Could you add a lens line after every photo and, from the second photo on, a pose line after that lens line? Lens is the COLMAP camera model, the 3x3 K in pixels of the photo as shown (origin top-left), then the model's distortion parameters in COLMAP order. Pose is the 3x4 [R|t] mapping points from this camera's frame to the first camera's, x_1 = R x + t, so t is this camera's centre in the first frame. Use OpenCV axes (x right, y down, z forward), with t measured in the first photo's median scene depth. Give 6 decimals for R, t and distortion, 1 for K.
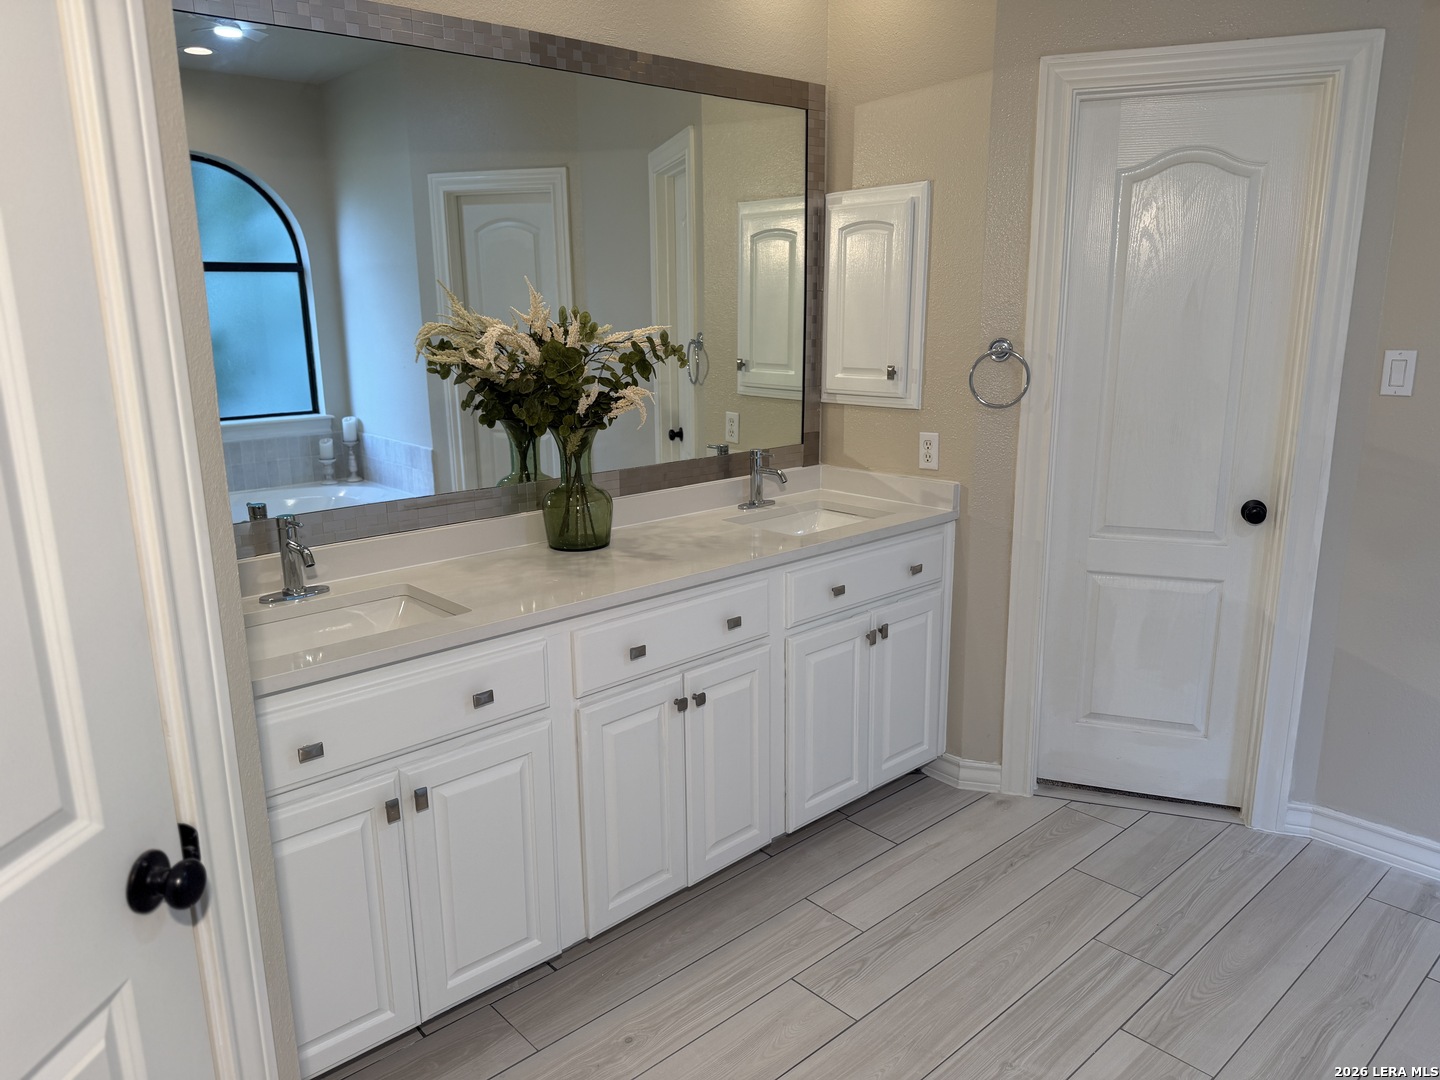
lens RADIAL K [[1024.1, 0, 719.5], [0, 1024.1, 550.3], [0, 0, 1]] dist [0.064115, -0.086643]
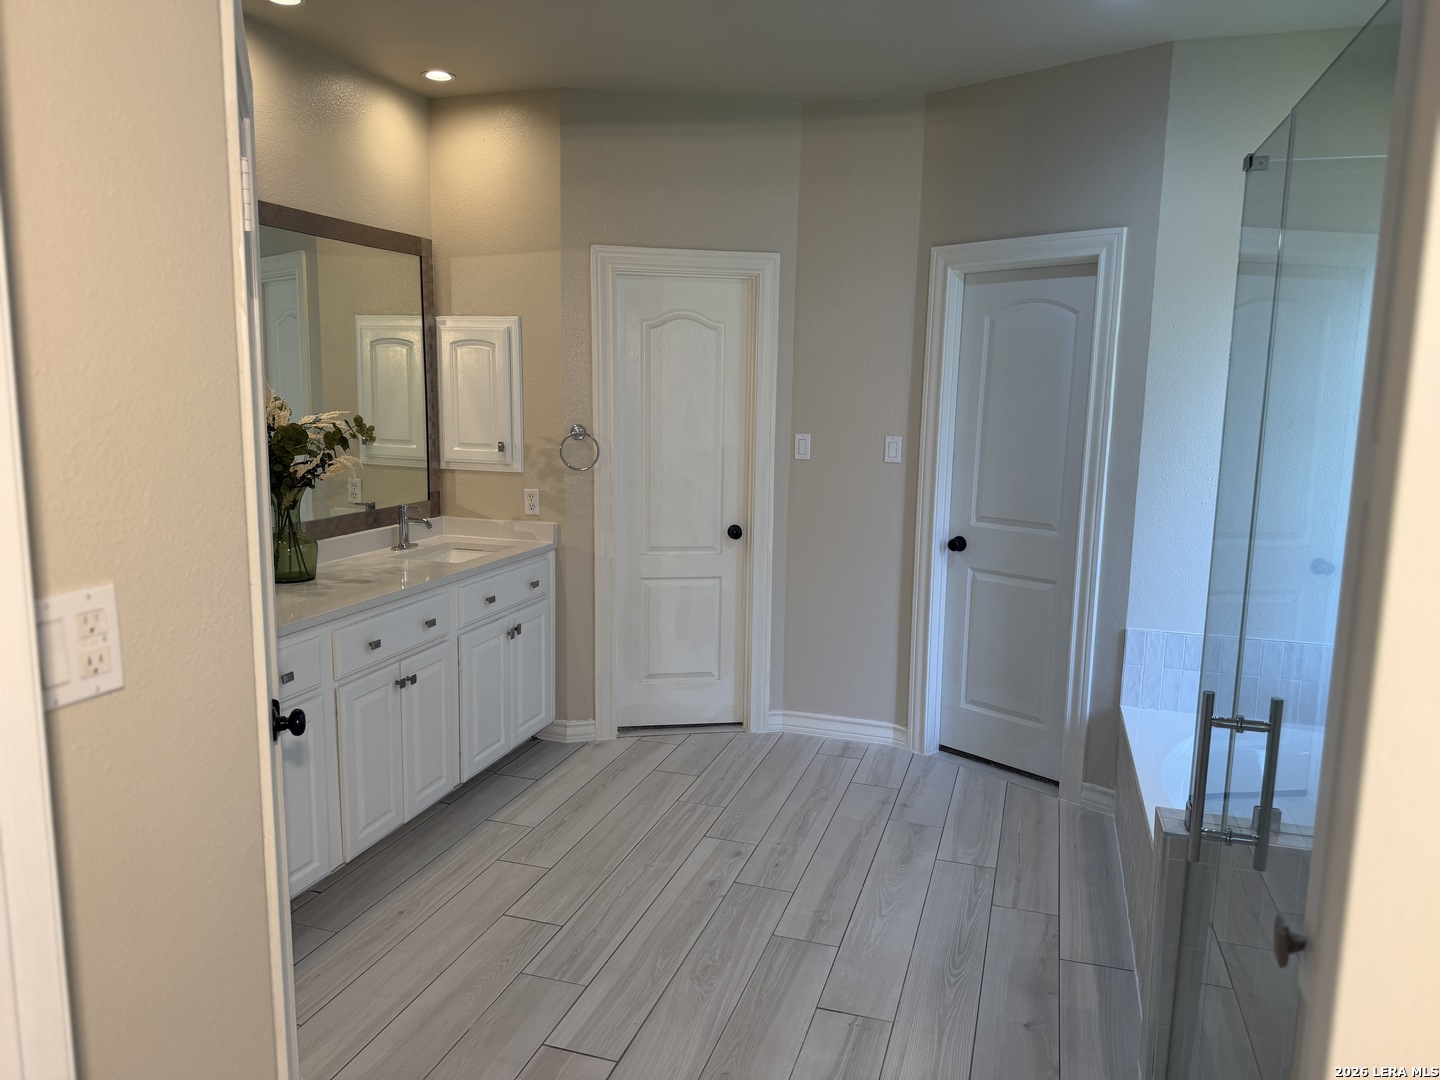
lens RADIAL K [[1024.1, 0, 718.2], [0, 1024.1, 539.7], [0, 0, 1]] dist [0.064115, -0.086643]
pose [[0.871281, -0.048191, 0.488413, -0.283680], [0.087800, 0.994418, -0.058509, 0.064524], [-0.482867, 0.093861, 0.870649, -0.372070]]
